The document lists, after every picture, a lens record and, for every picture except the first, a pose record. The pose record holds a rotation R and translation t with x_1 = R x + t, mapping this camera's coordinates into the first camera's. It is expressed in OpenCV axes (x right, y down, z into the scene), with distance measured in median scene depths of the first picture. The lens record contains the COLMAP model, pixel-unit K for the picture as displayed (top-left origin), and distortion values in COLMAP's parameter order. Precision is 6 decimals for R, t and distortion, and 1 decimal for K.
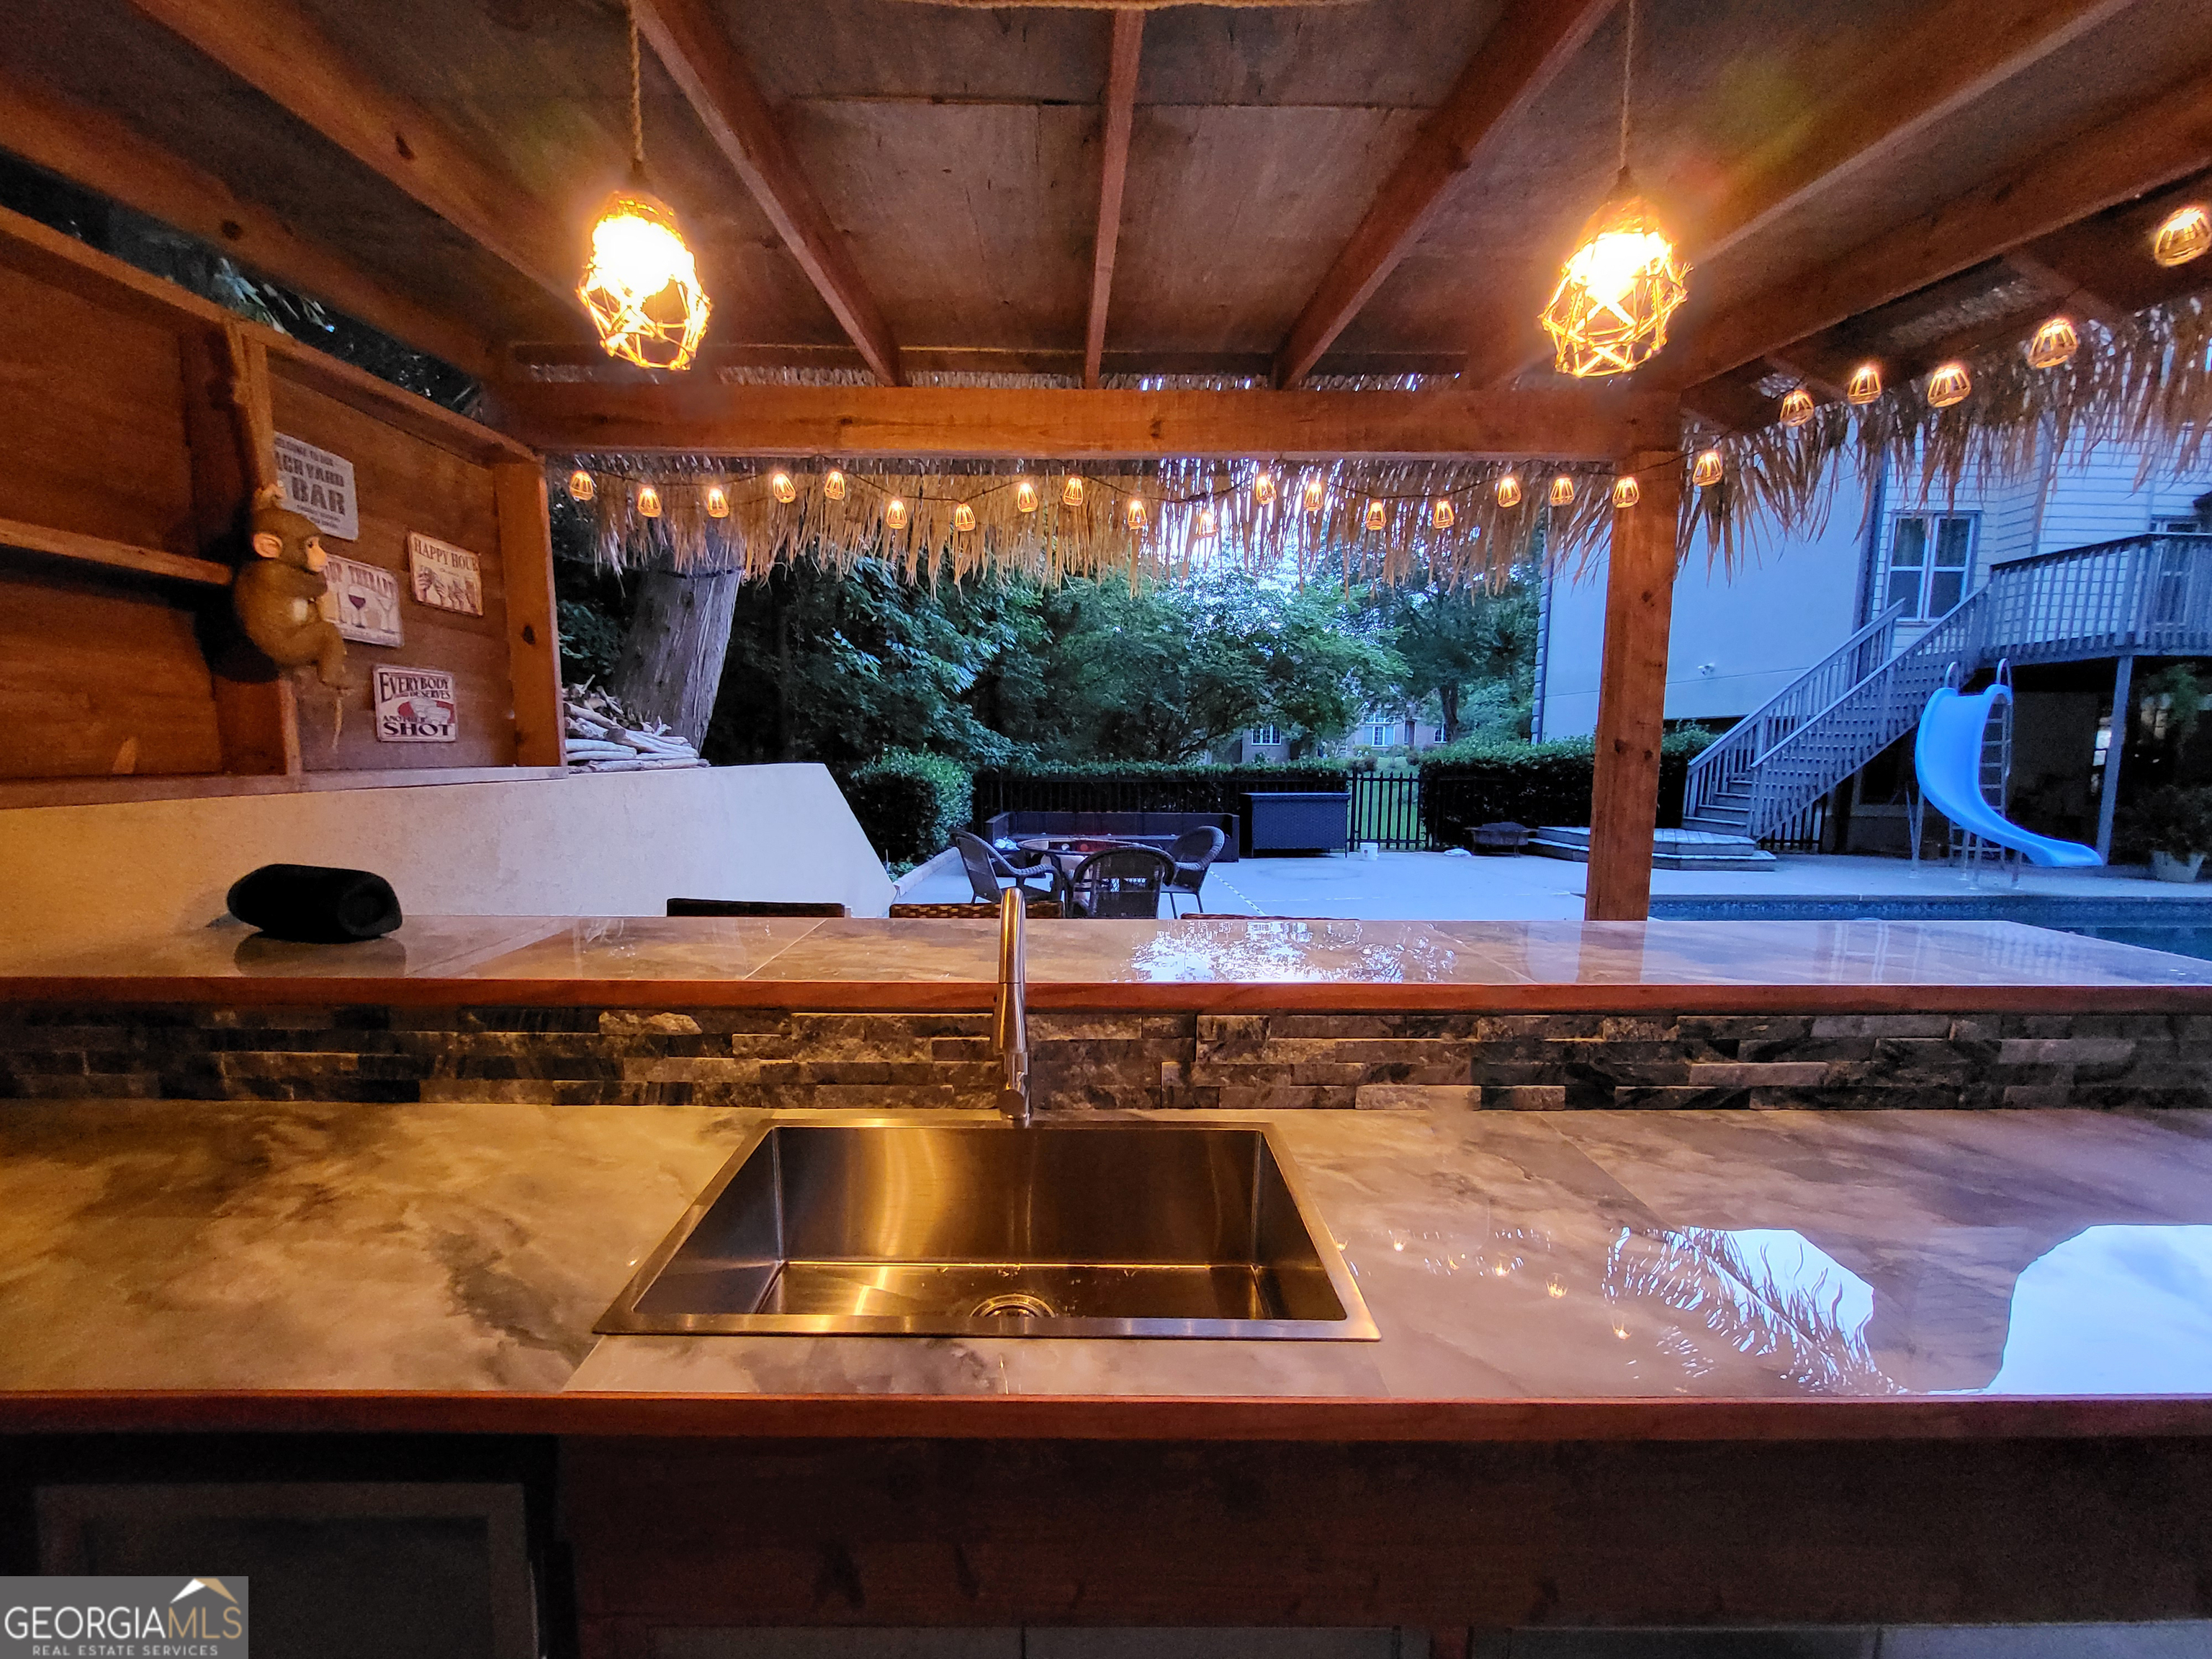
lens RADIAL K [[874.4, 0, 1097.7], [0, 874.4, 878.3], [0, 0, 1]] dist [-0.002185, -0.000491]
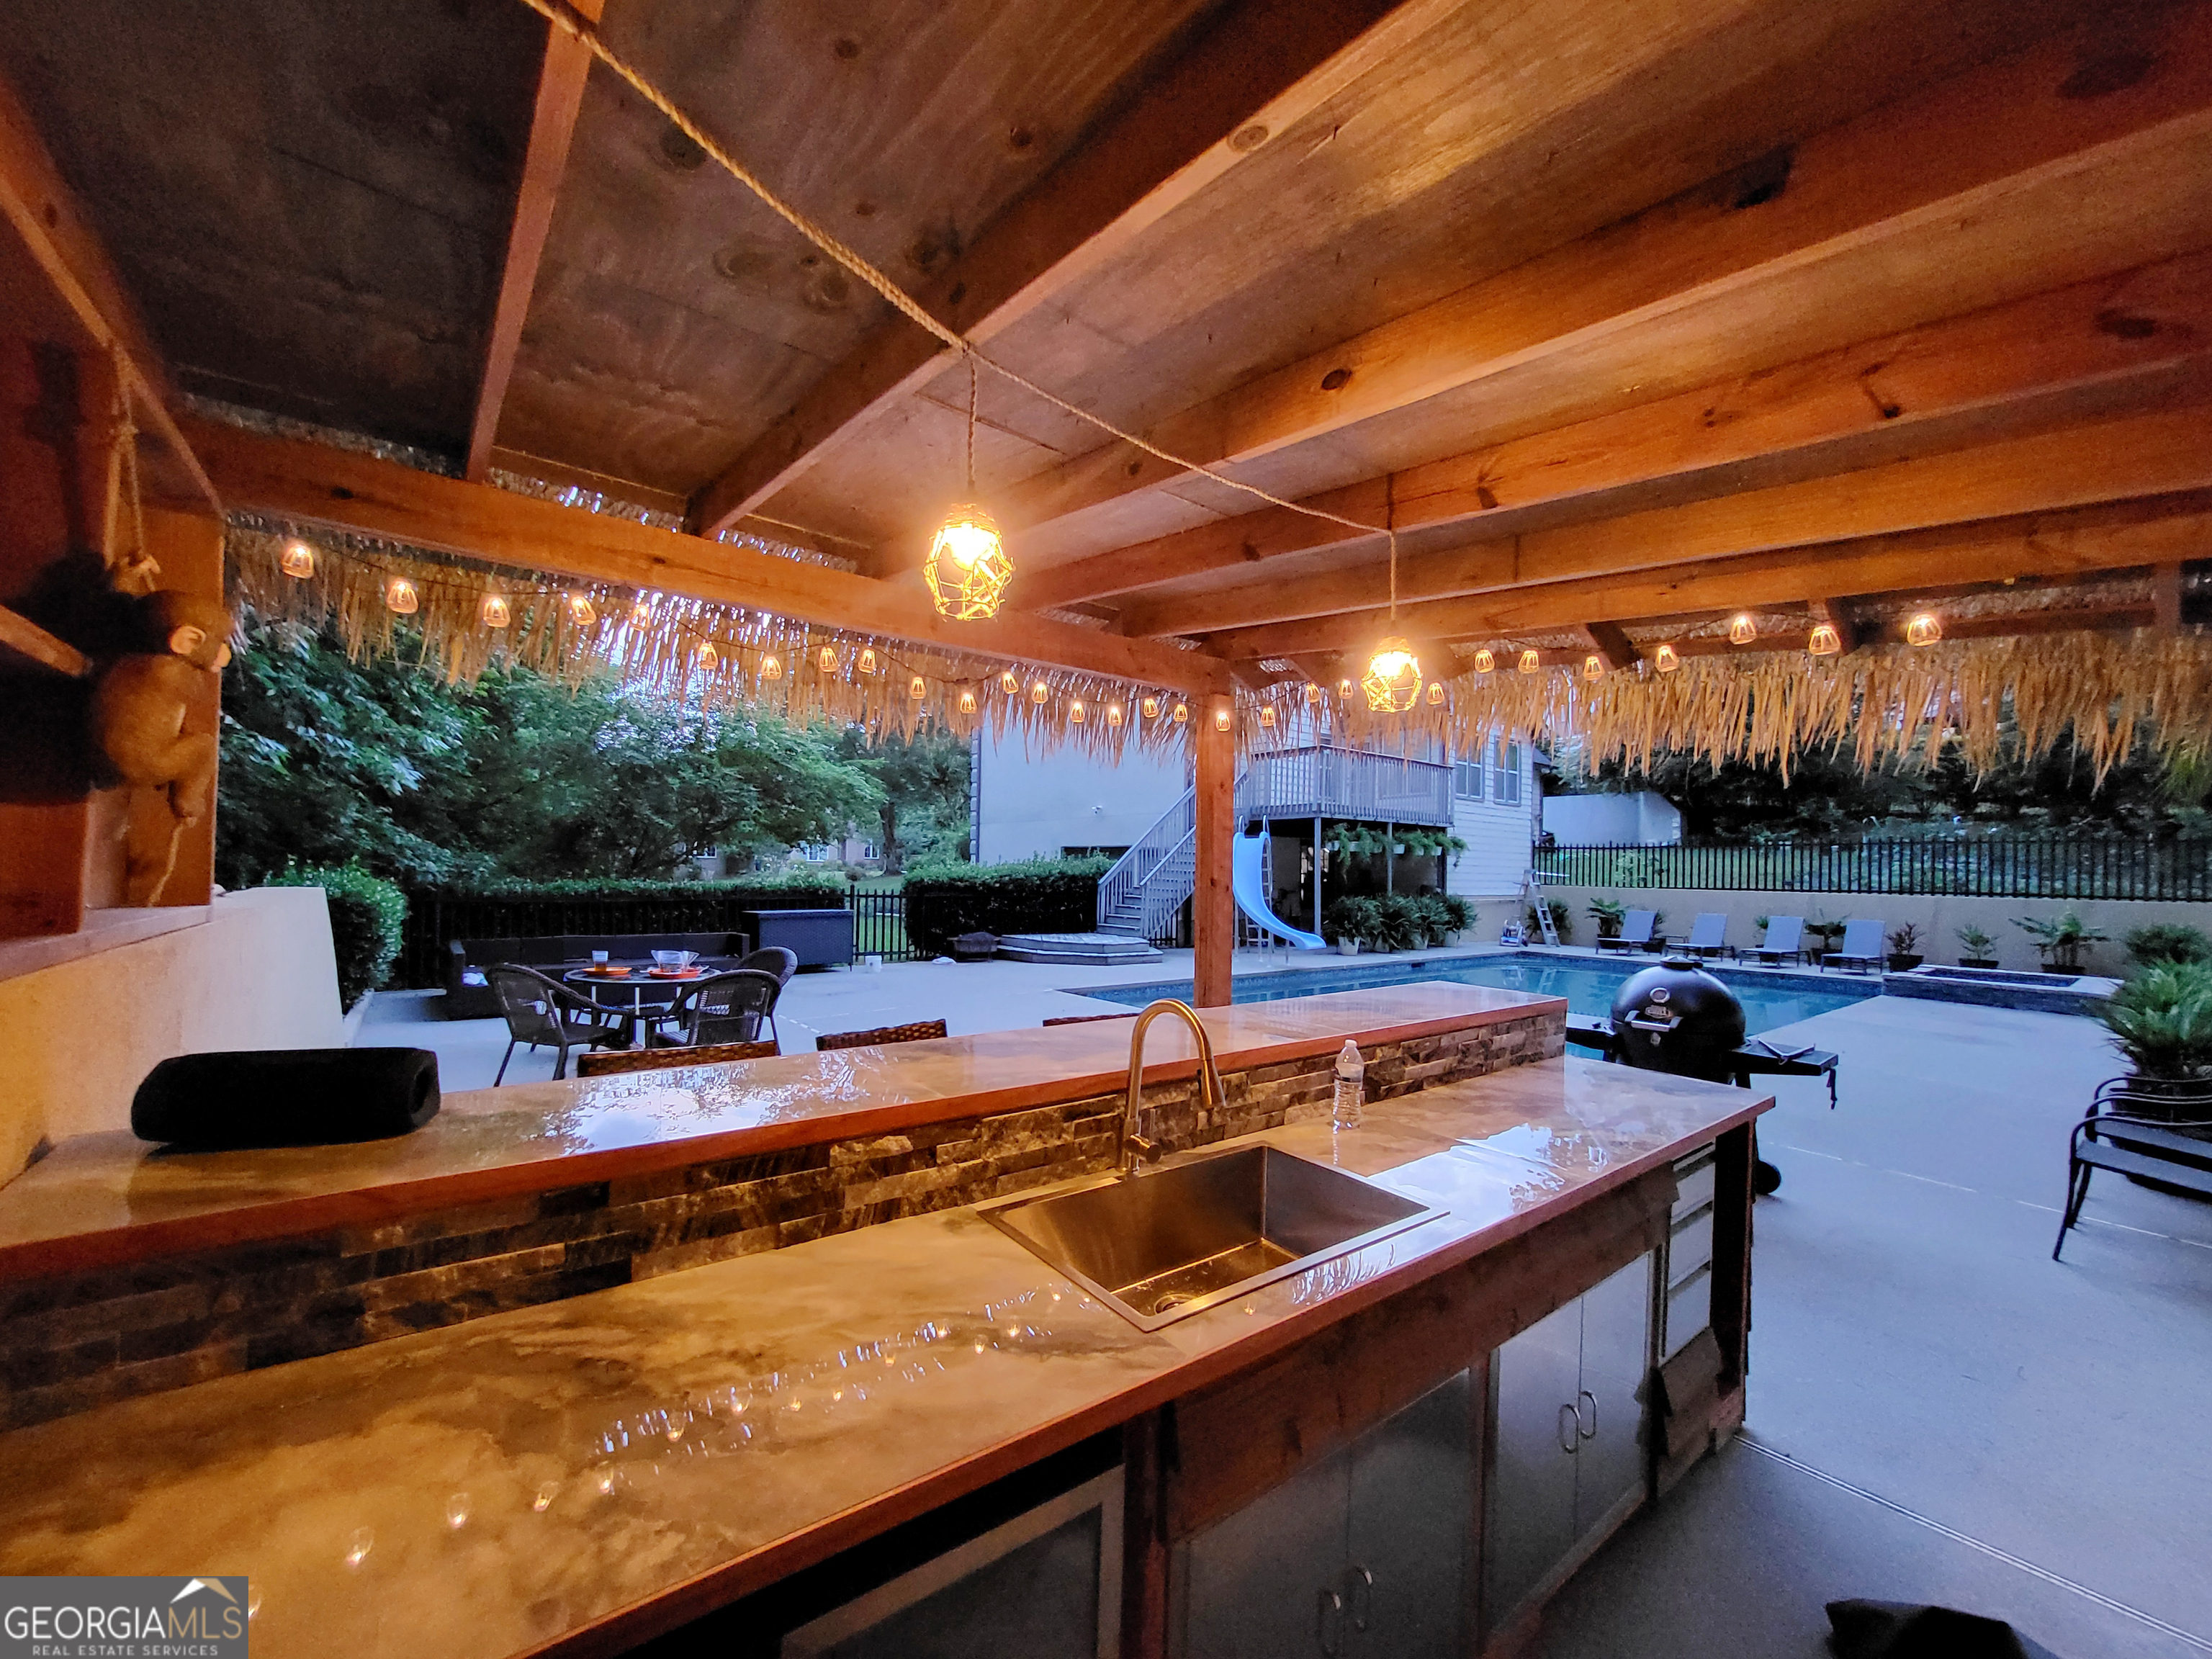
lens RADIAL K [[874.4, 0, 1097.7], [0, 874.4, 878.3], [0, 0, 1]] dist [-0.002185, -0.000491]
pose [[0.792665, 0.005653, 0.609632, -0.927484], [0.072097, 0.992071, -0.102943, -0.039220], [-0.605380, 0.125552, 0.785972, -0.089995]]
